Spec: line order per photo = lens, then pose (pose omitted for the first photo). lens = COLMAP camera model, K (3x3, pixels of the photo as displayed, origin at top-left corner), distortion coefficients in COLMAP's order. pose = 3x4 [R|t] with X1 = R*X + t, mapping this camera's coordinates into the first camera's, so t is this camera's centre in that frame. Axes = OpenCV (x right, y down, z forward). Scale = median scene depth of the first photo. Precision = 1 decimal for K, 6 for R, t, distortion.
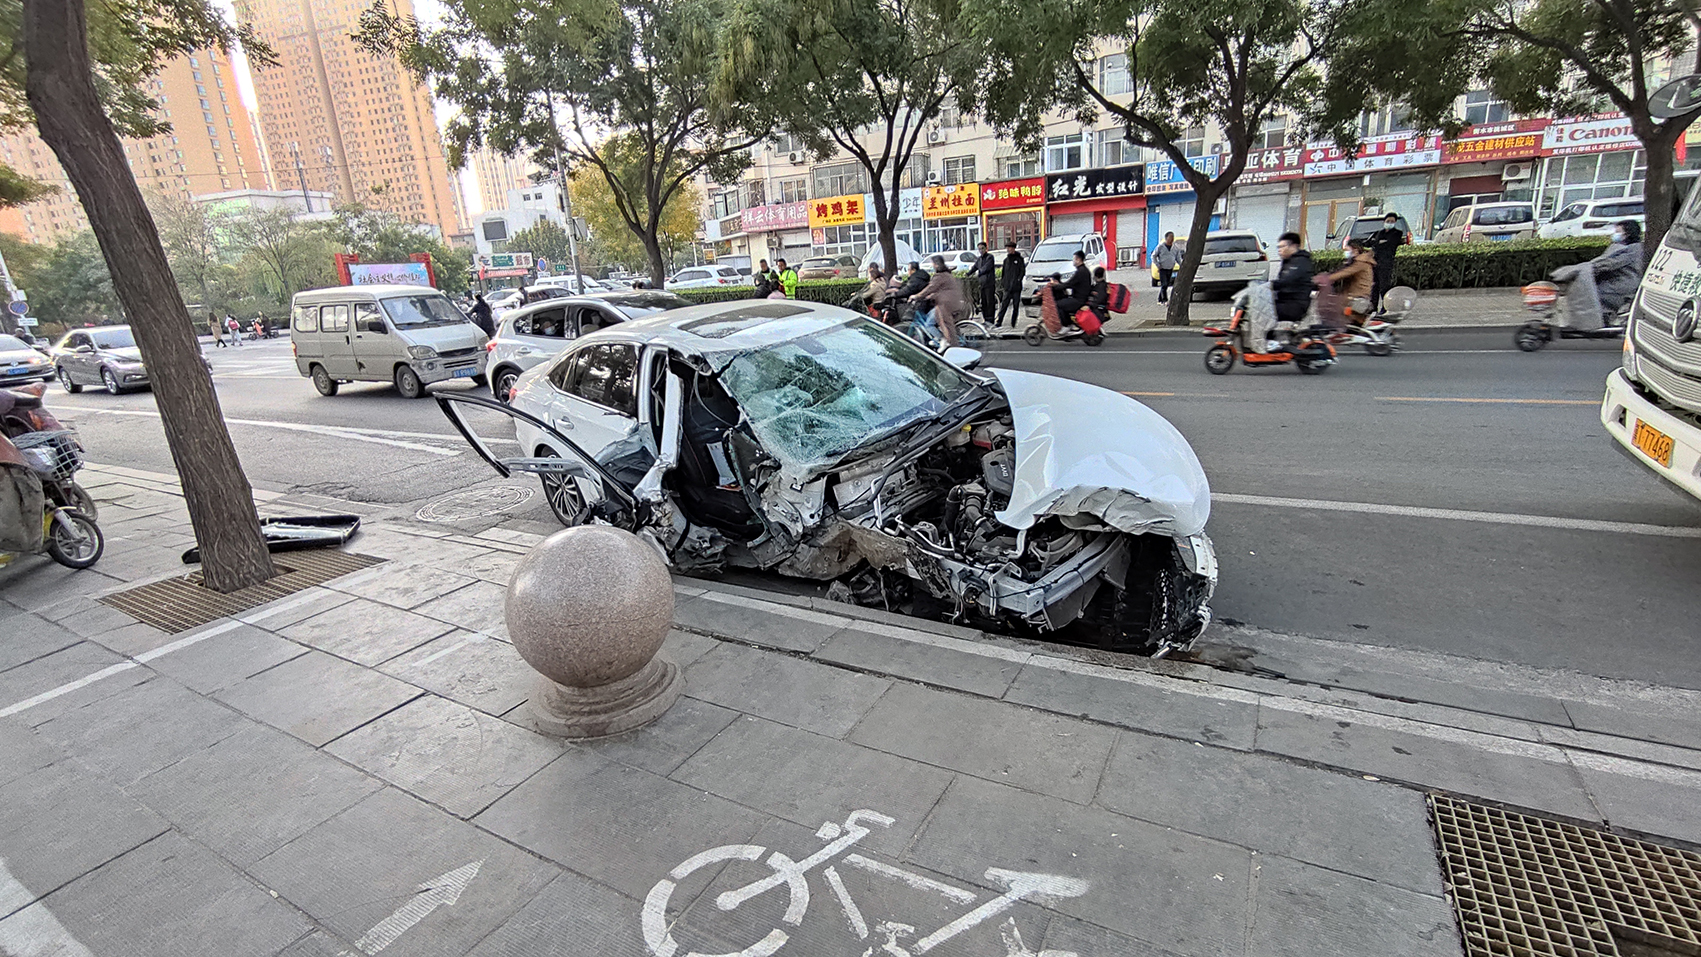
lens RADIAL K [[767.8, 0, 849.9], [0, 767.8, 479.7], [0, 0, 1]] dist [-0.014904, -0.001196]
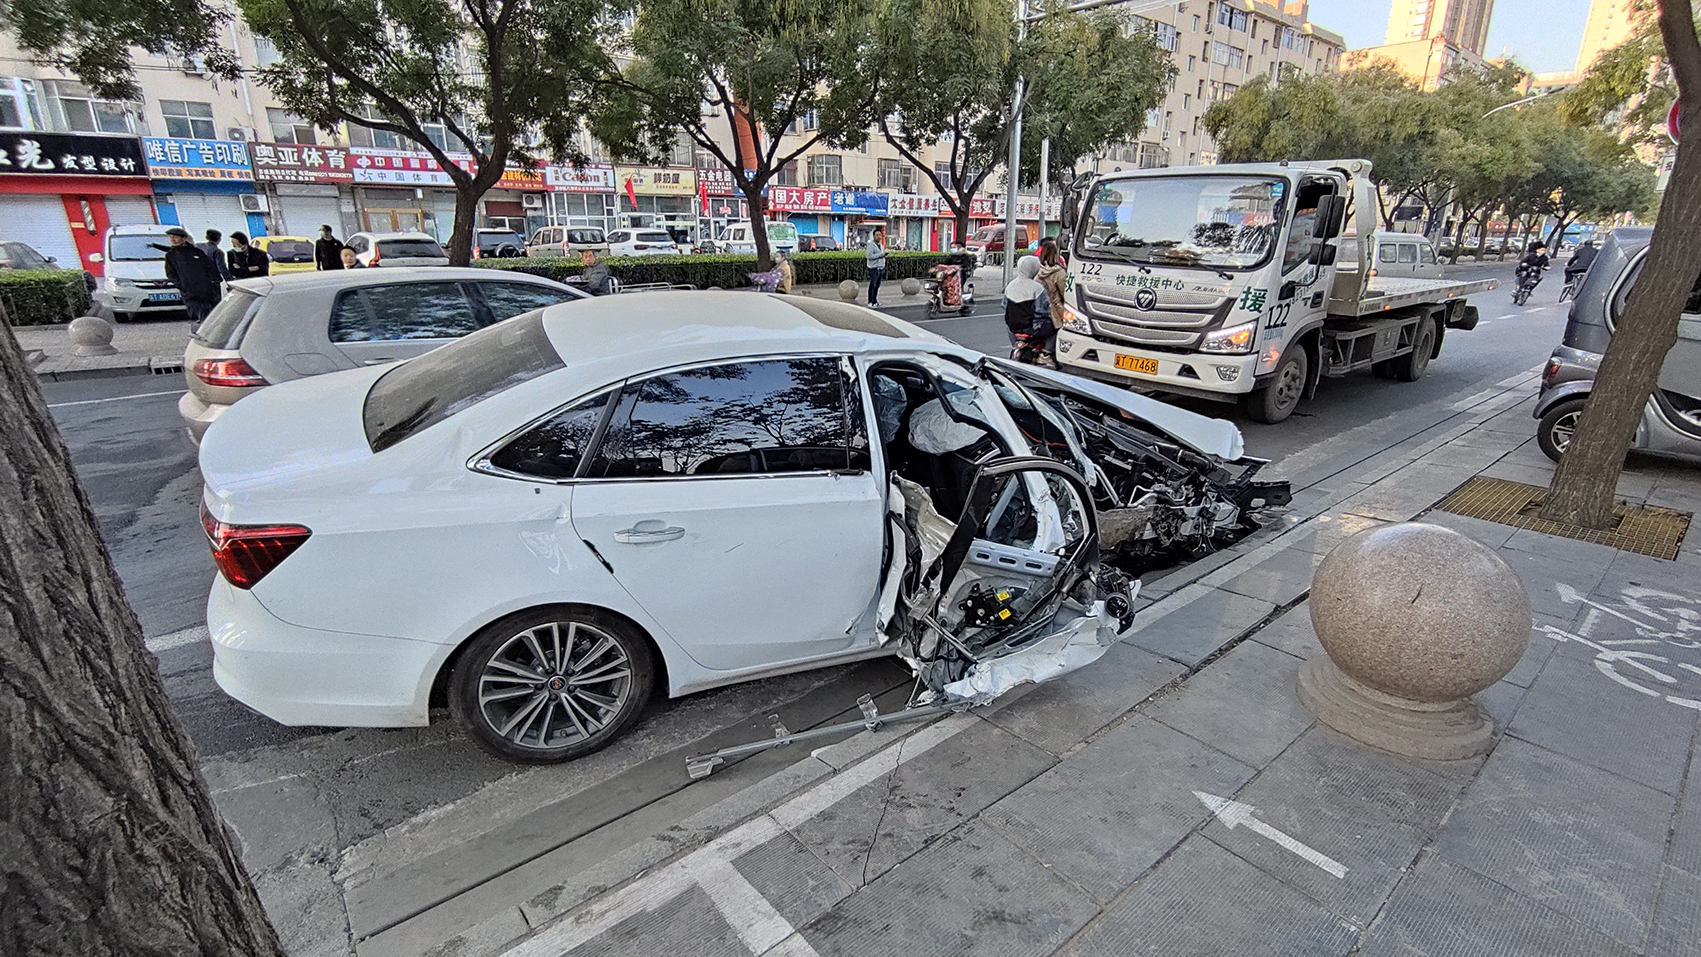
lens RADIAL K [[767.8, 0, 849.5], [0, 767.8, 480.4], [0, 0, 1]] dist [-0.014904, -0.001196]
pose [[0.365439, -0.210937, 0.906620, -0.126387], [0.225467, 0.965040, 0.133649, -0.023133], [-0.903116, 0.155572, 0.400223, 0.114815]]
